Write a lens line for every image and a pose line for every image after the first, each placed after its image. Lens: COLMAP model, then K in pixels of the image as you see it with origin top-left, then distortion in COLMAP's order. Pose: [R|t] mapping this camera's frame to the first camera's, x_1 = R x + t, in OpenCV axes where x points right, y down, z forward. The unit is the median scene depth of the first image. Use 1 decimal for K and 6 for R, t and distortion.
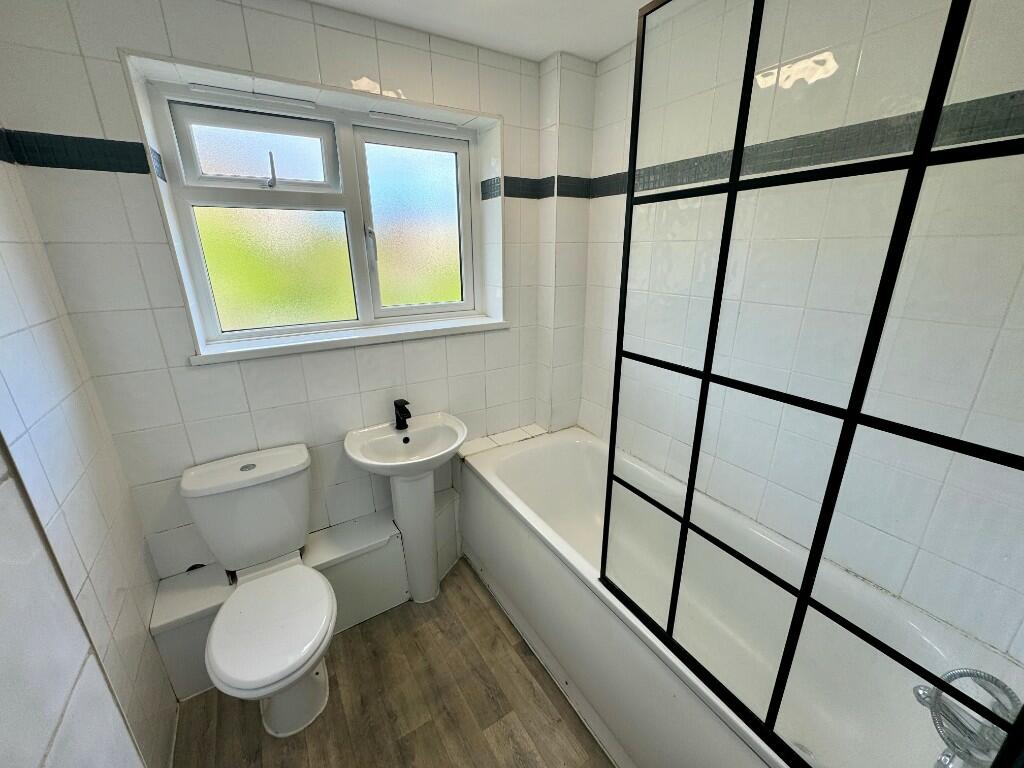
lens RADIAL K [[402.9, 0, 512.7], [0, 402.9, 381.2], [0, 0, 1]] dist [-0.002257, 0.000013]
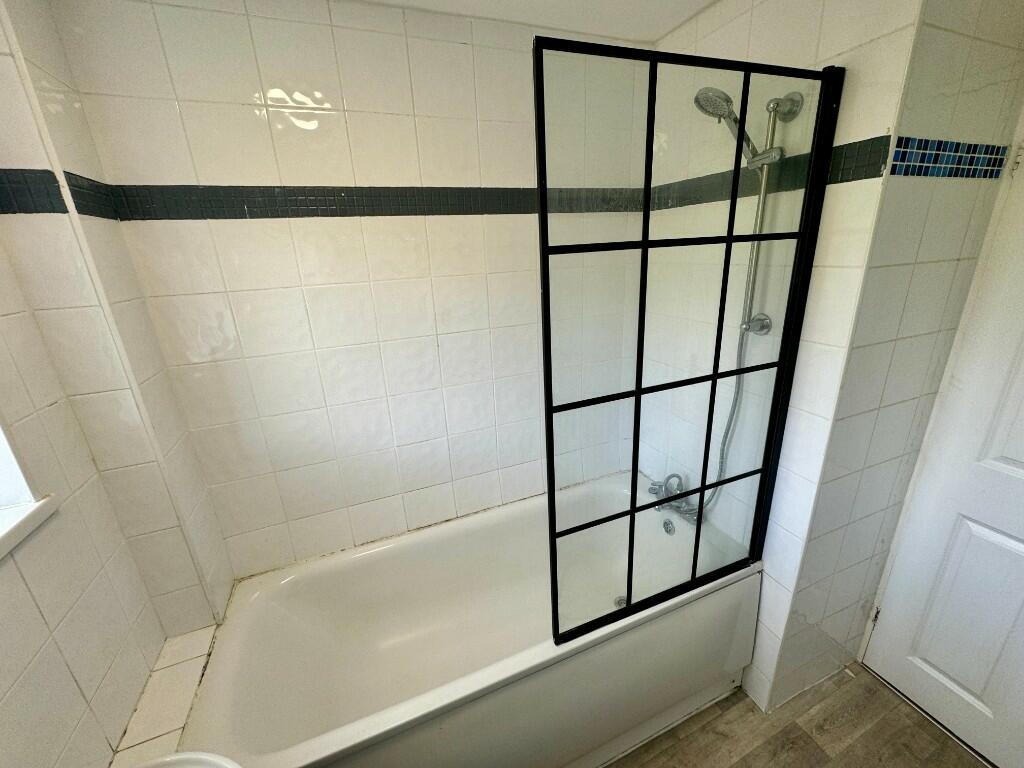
lens RADIAL K [[402.9, 0, 512.6], [0, 402.9, 382.4], [0, 0, 1]] dist [-0.002257, 0.000013]
pose [[0.161483, -0.305716, 0.938329, -0.487045], [0.345243, 0.908228, 0.236494, -0.309729], [-0.924516, 0.285762, 0.252209, 0.688466]]
